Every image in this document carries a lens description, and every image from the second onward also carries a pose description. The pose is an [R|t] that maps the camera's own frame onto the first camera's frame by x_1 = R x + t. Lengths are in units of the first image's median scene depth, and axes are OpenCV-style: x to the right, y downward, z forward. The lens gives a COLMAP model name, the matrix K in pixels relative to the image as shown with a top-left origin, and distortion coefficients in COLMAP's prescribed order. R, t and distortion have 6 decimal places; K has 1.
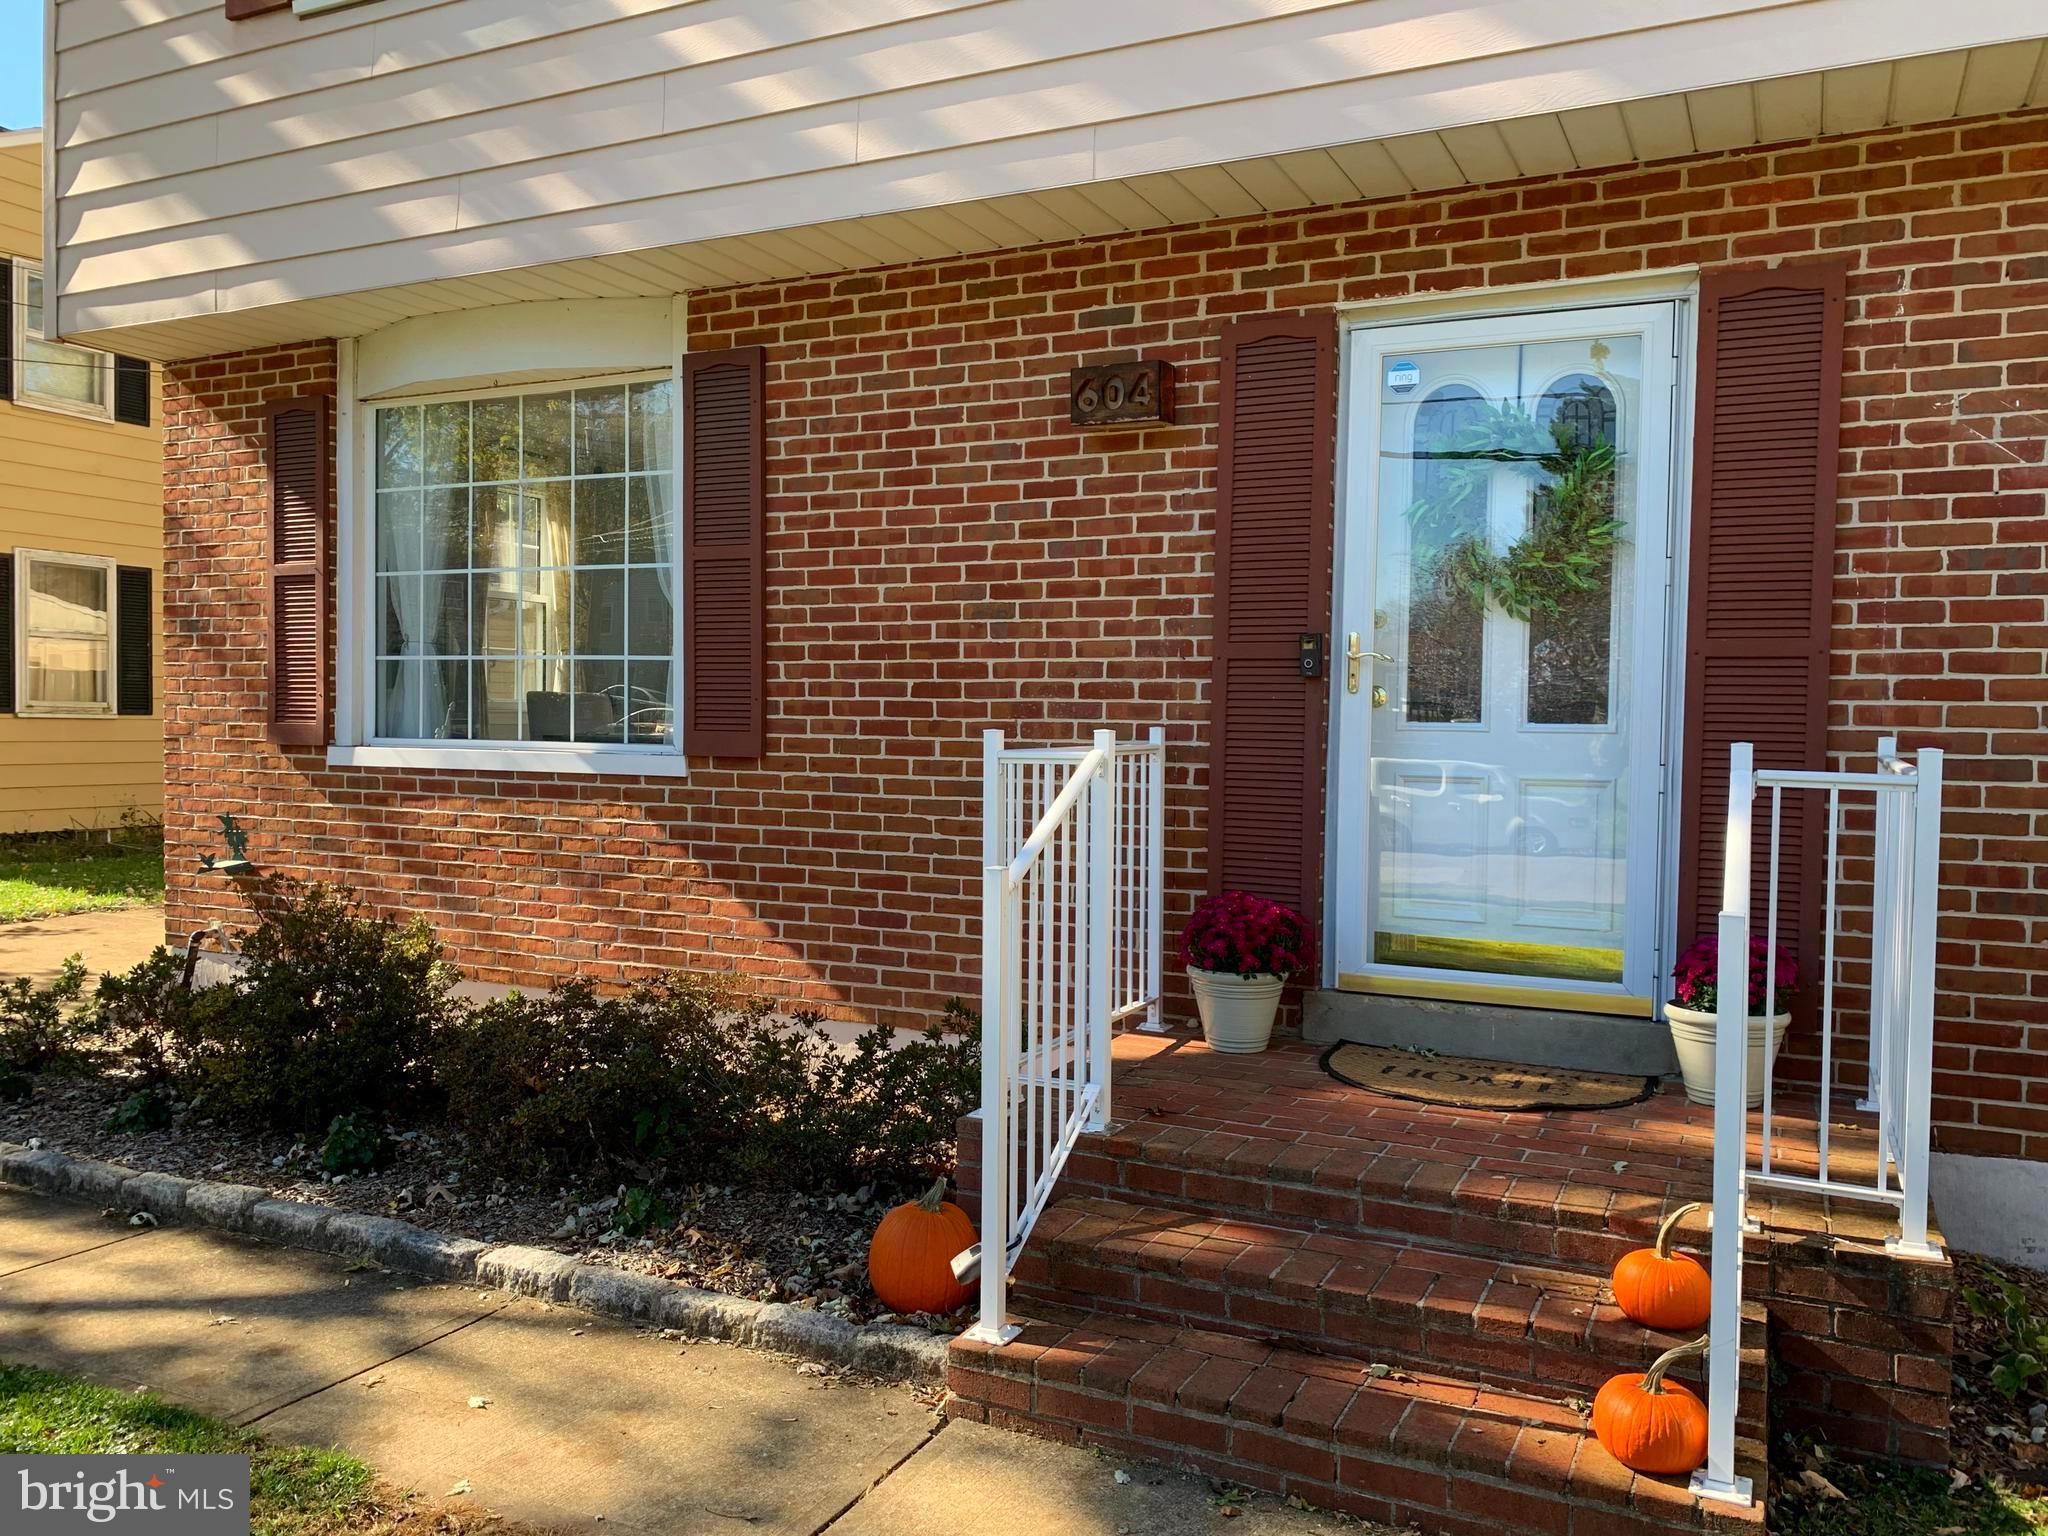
lens RADIAL K [[1544.0, 0, 1024.0], [0, 1544.0, 768.0], [0, 0, 1]] dist [0.109742, -0.210090]
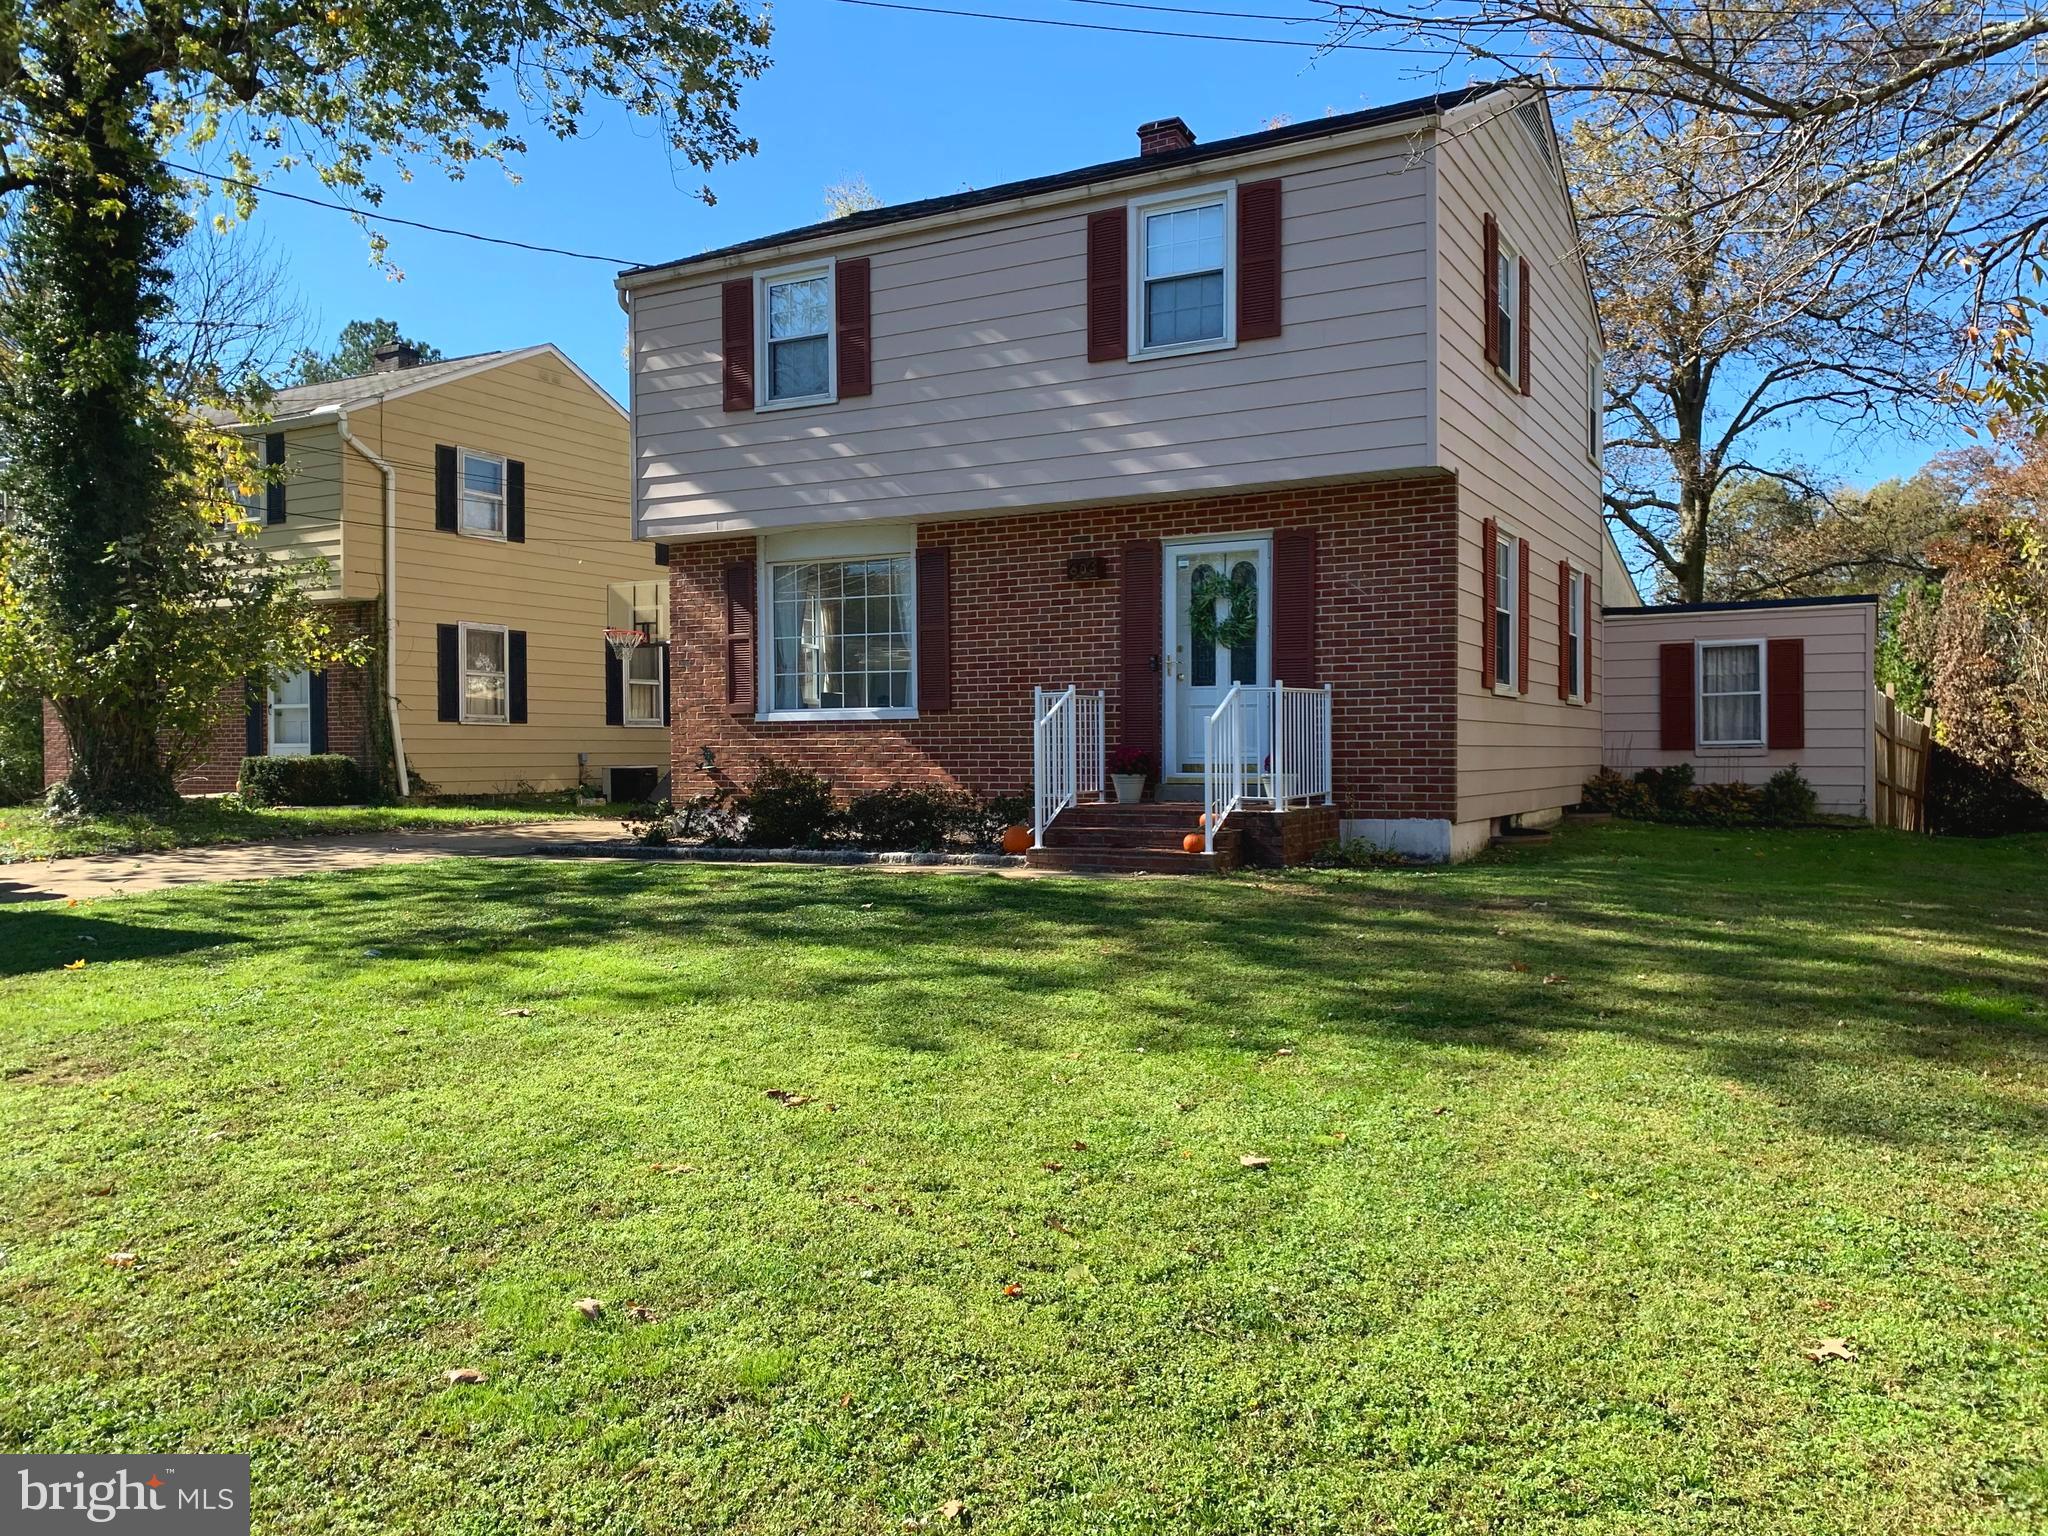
lens RADIAL K [[1544.0, 0, 1024.0], [0, 1544.0, 768.0], [0, 0, 1]] dist [0.109742, -0.210090]
pose [[0.998493, -0.017182, -0.052126, 0.085312], [0.016081, 0.999640, -0.021457, 0.156698], [0.052475, 0.020587, 0.998410, -1.613914]]
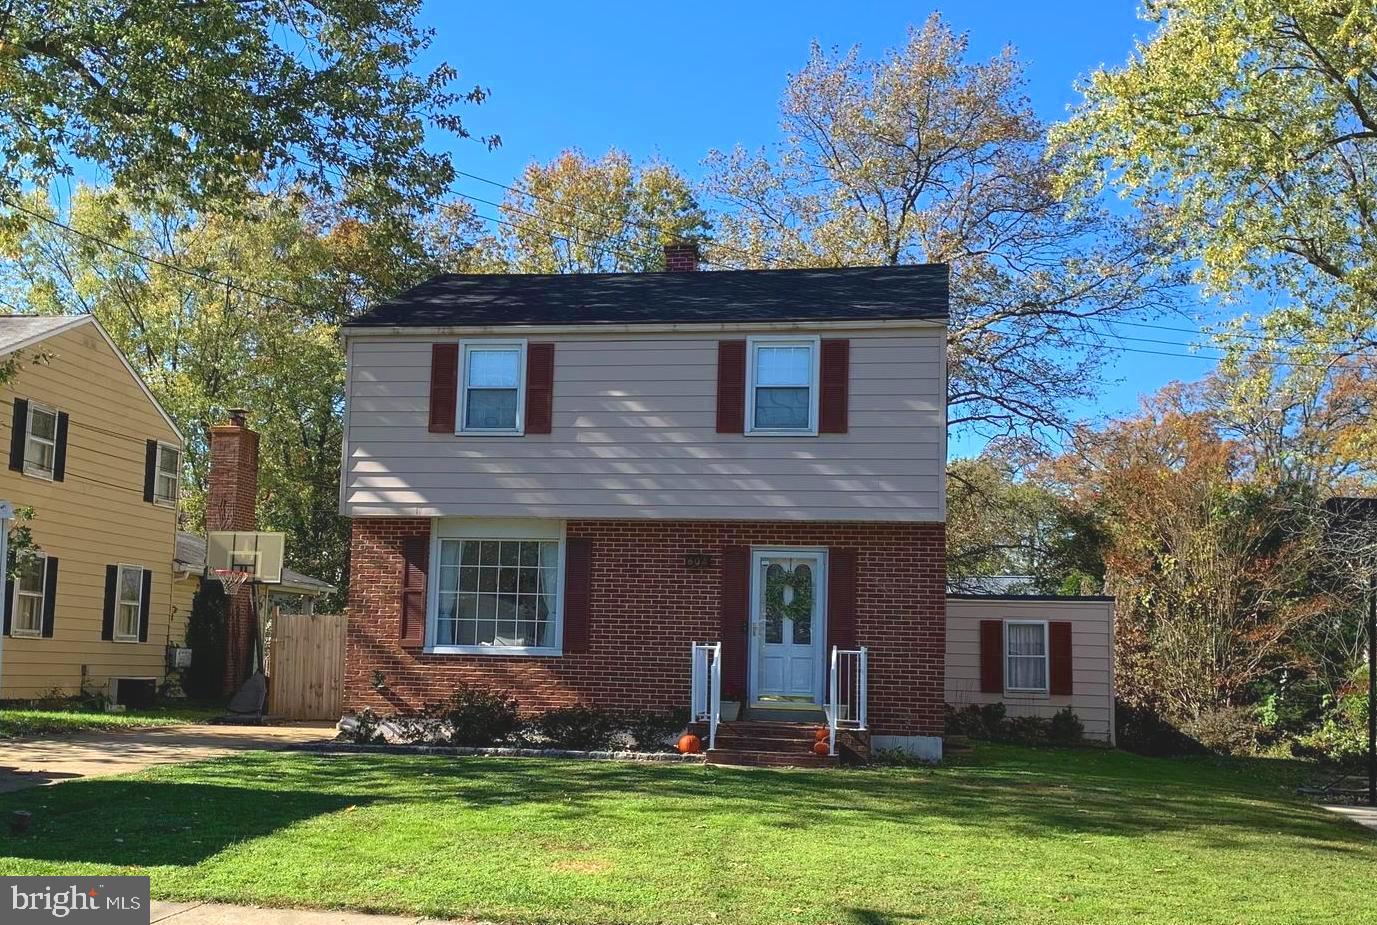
lens RADIAL K [[1526.1, 0, 632.7], [0, 1526.1, 483.1], [0, 0, 1]] dist [0.190667, -0.644259]
pose [[0.966367, 0.046220, 0.252980, -1.074453], [-0.008422, 0.988877, -0.148496, 0.147038], [-0.257030, 0.141371, 0.956007, -2.687324]]
